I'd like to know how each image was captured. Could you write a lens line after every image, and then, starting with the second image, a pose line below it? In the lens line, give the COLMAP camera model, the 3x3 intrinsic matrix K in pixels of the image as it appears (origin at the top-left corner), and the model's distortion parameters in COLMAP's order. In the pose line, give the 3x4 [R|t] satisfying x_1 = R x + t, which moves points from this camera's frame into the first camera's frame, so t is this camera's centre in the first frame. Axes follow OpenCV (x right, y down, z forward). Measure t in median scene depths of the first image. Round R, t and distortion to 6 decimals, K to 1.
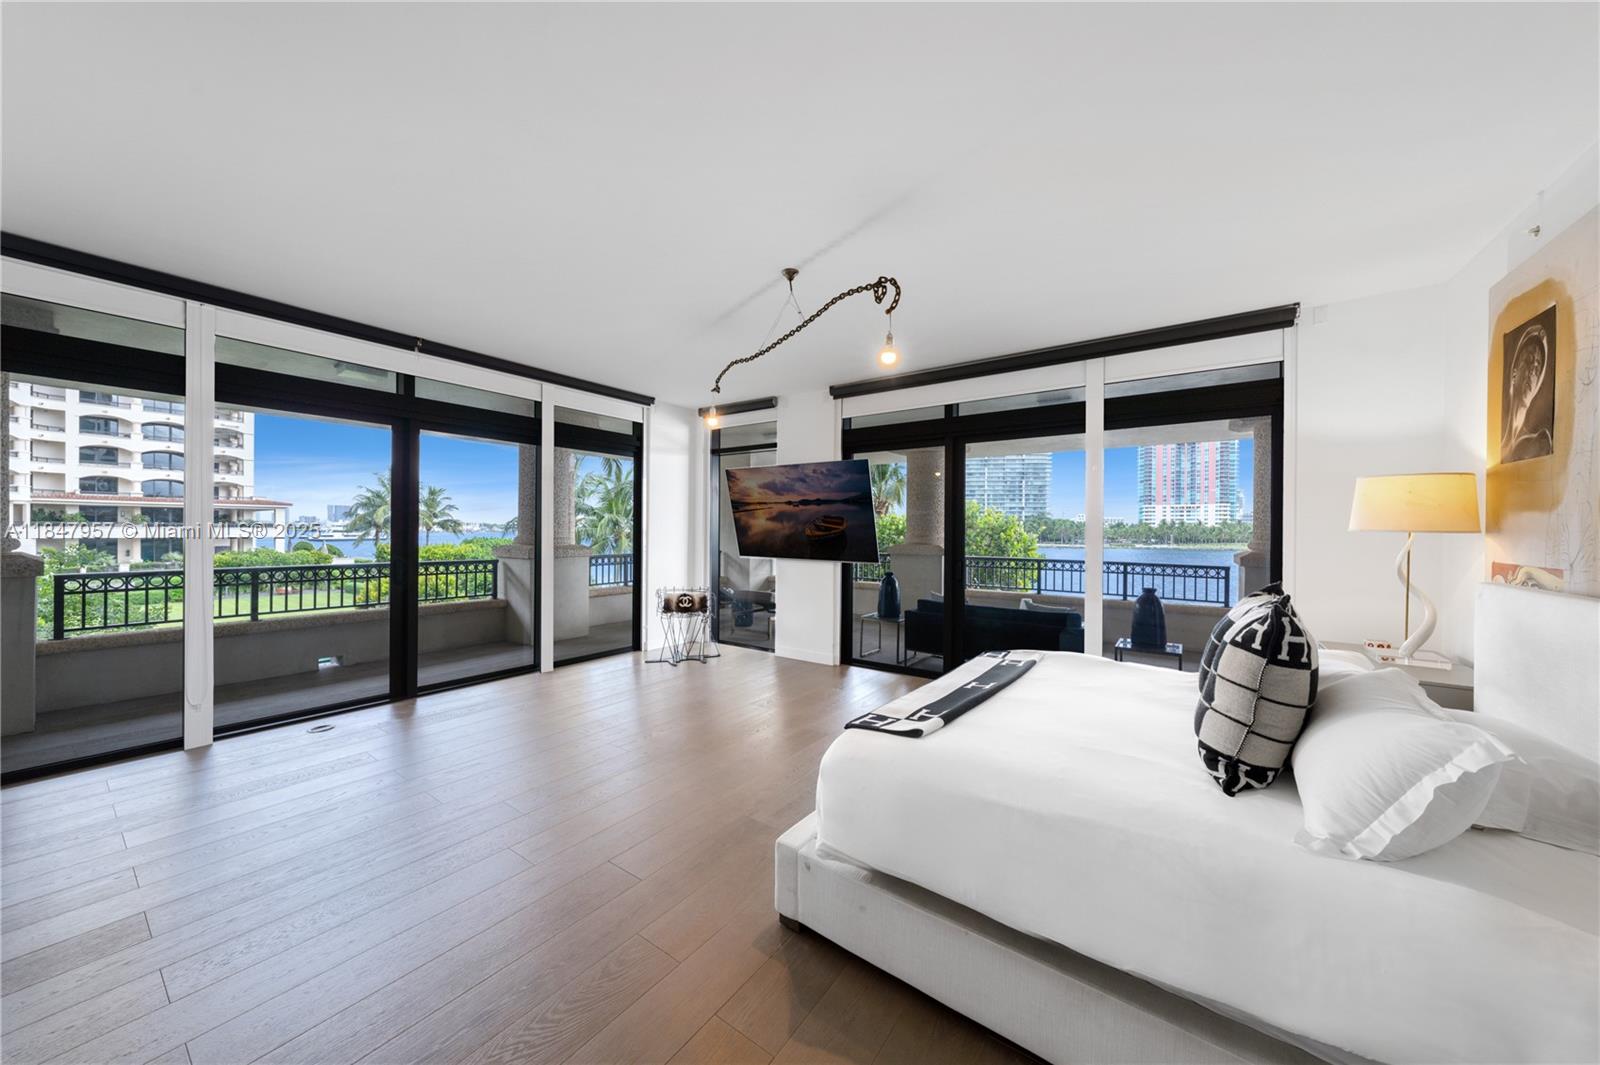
lens RADIAL K [[555.5, 0, 800.5], [0, 555.5, 528.4], [0, 0, 1]] dist [-0.002528, -0.000118]
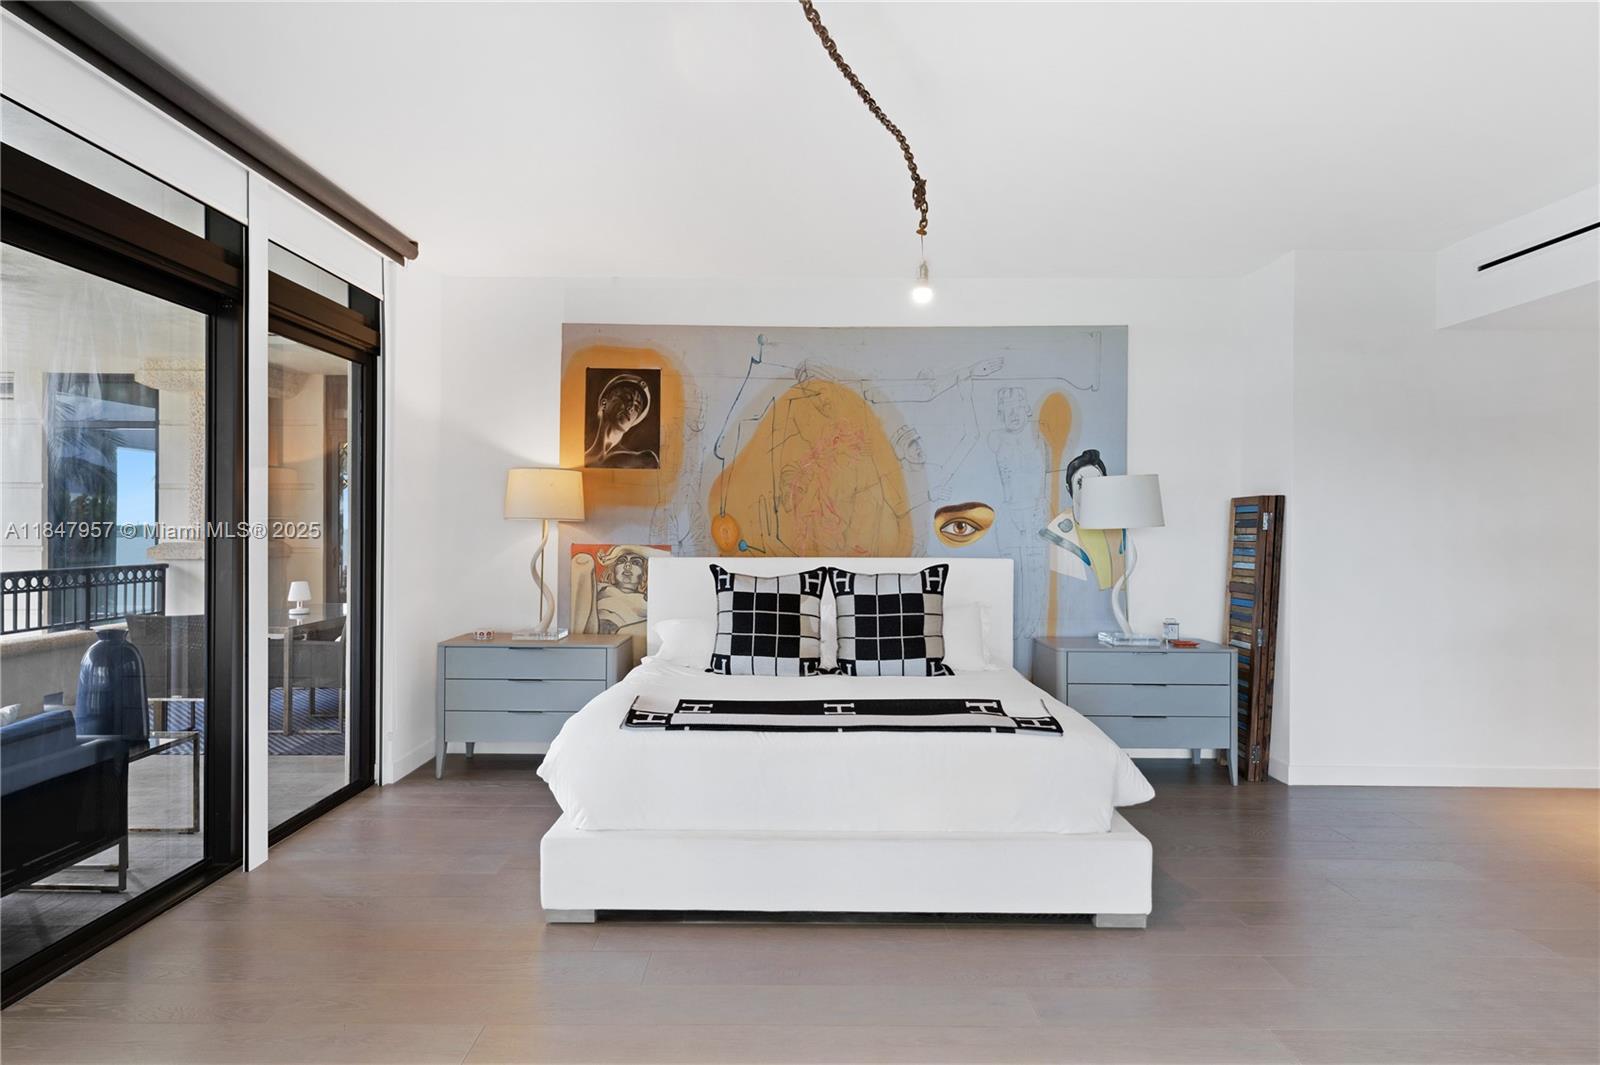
lens RADIAL K [[887.9, 0, 800.0], [0, 887.9, 532.5], [0, 0, 1]] dist [-0.002875, -0.000558]
pose [[-0.576206, -0.014846, 0.817170, -0.343797], [-0.011918, 0.999881, 0.009762, 0.003904], [-0.817218, -0.004114, -0.576314, 0.861638]]
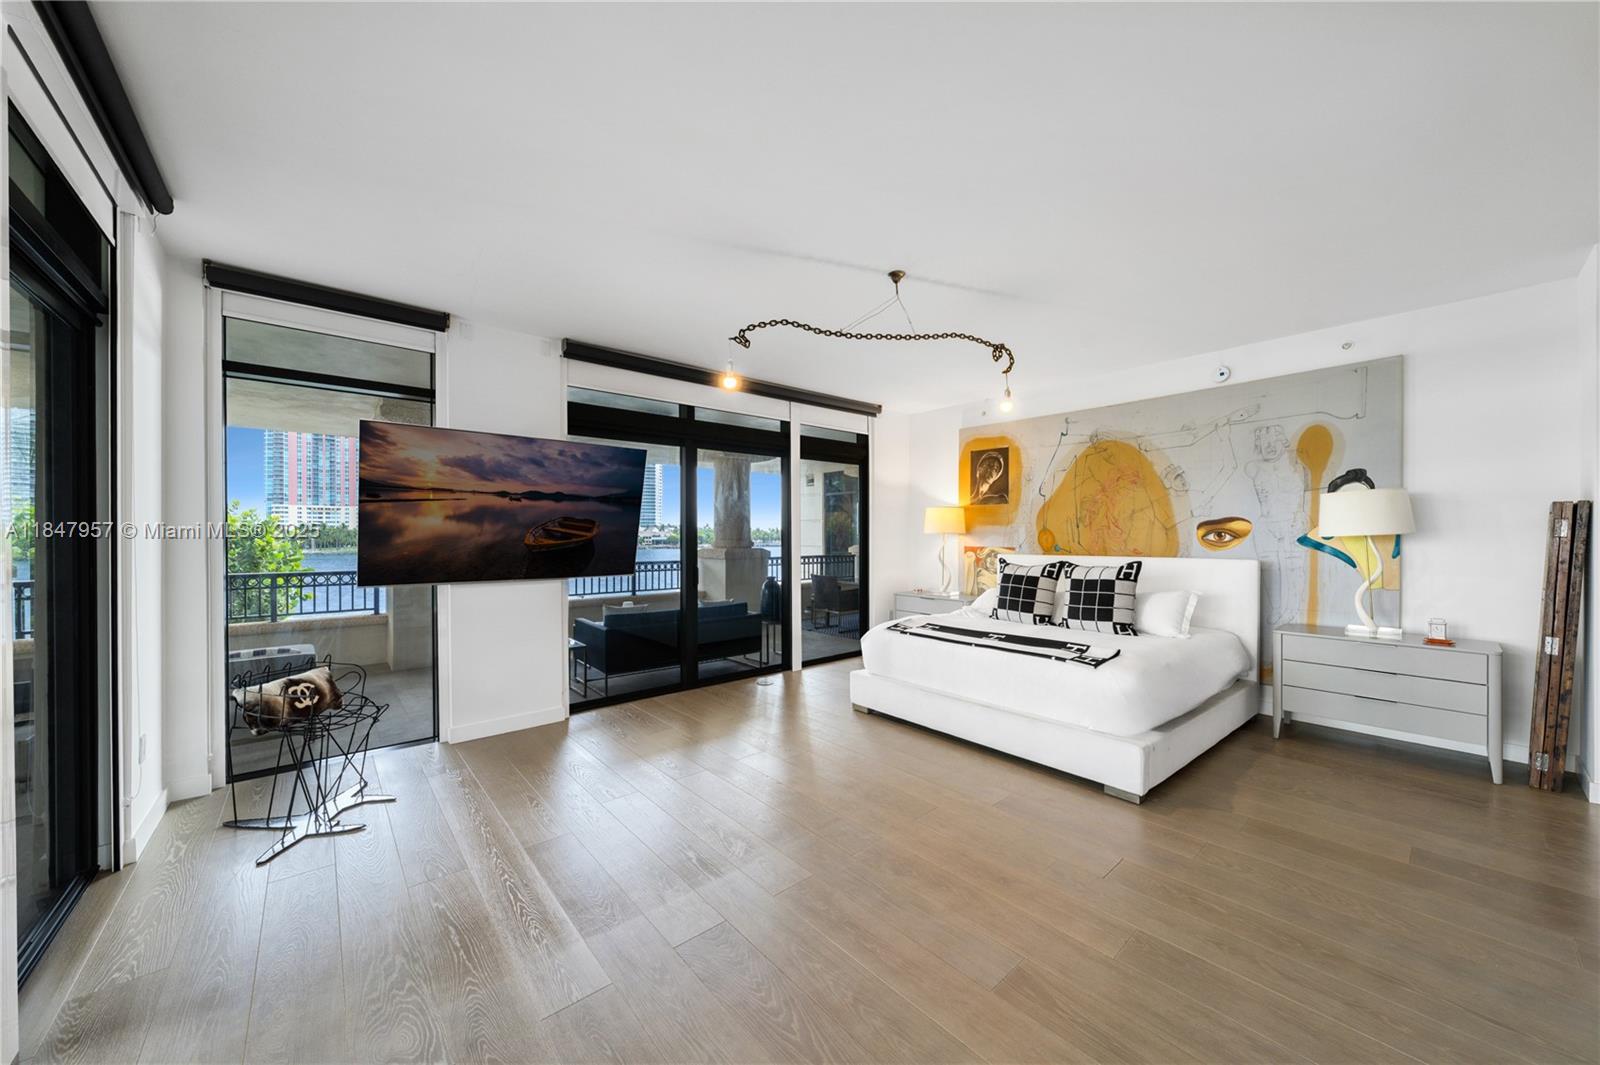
lens RADIAL K [[563.9, 0, 800.0], [0, 563.9, 532.5], [0, 0, 1]] dist [-0.002314, -0.000220]
pose [[0.237385, -0.003028, 0.971411, -0.612549], [0.002122, 0.999994, 0.002598, -0.003152], [-0.971413, 0.001445, 0.237390, 0.550667]]
